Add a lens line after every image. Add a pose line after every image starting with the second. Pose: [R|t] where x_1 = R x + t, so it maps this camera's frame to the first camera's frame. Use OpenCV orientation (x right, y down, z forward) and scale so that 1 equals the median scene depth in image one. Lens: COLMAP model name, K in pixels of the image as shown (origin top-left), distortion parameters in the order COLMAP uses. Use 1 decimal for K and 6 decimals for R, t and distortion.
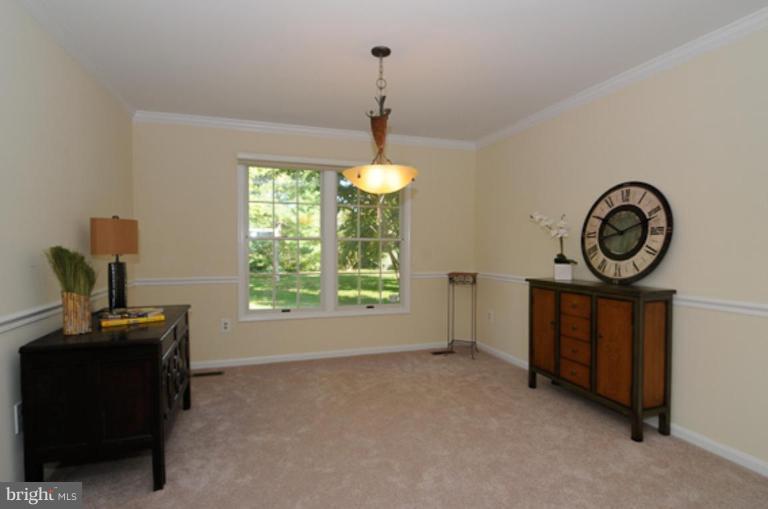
lens RADIAL K [[370.1, 0, 384.0], [0, 370.1, 254.5], [0, 0, 1]] dist [-0.089462, 0.000241]
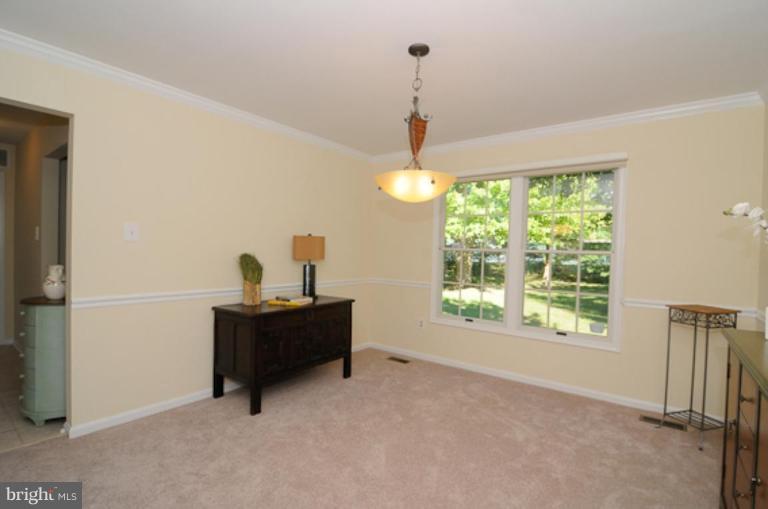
lens RADIAL K [[356.2, 0, 436.9], [0, 356.2, 259.2], [0, 0, 1]] dist [-0.056670, 0.000012]
pose [[0.592114, 0.032835, -0.805185, 0.745462], [-0.038122, 0.999192, 0.012712, -0.040675], [0.804952, 0.023168, 0.592888, 0.518277]]
